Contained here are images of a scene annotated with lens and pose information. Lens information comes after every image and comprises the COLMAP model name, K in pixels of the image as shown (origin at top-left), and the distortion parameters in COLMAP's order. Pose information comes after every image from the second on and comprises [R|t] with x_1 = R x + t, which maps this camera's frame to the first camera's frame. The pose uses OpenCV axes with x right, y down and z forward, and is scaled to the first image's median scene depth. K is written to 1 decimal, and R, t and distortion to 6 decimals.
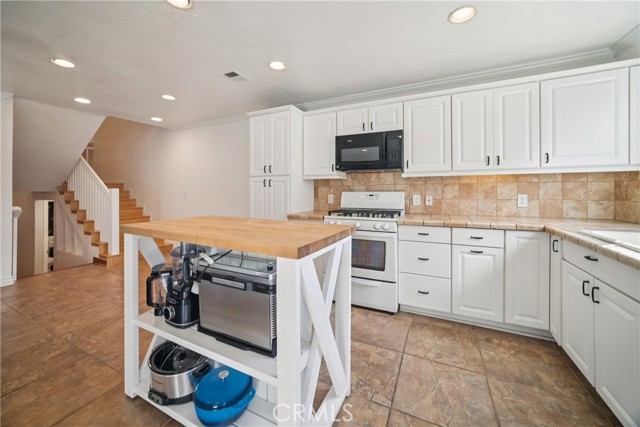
lens RADIAL K [[253.1, 0, 319.6], [0, 253.1, 191.3], [0, 0, 1]] dist [0.000707, 0.000084]
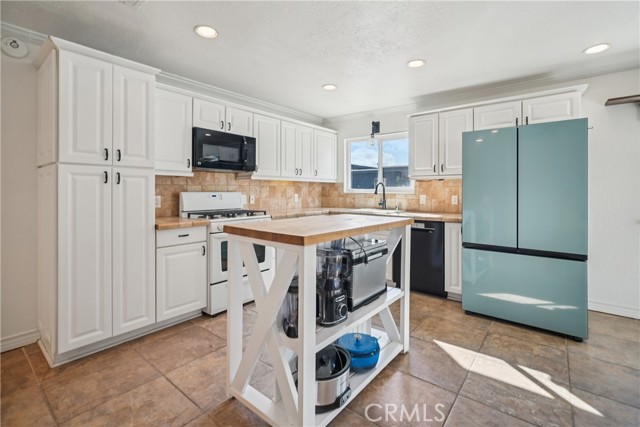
lens RADIAL K [[295.2, 0, 320.3], [0, 295.2, 191.8], [0, 0, 1]] dist [-0.001141, -0.000136]
pose [[0.218314, -0.000219, 0.975879, -0.878629], [-0.006289, 0.999979, 0.001631, -0.004430], [-0.975858, -0.006493, 0.218308, 0.406611]]
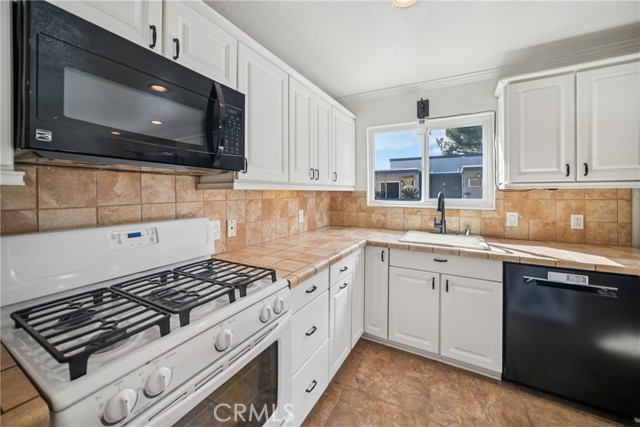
lens RADIAL K [[246.7, 0, 317.4], [0, 246.7, 193.1], [0, 0, 1]] dist [-0.002593, -0.000128]
pose [[0.054165, -0.000215, 0.998532, -0.143275], [-0.001853, 0.999998, 0.000316, -0.048970], [-0.998530, -0.001867, 0.054164, 0.800742]]
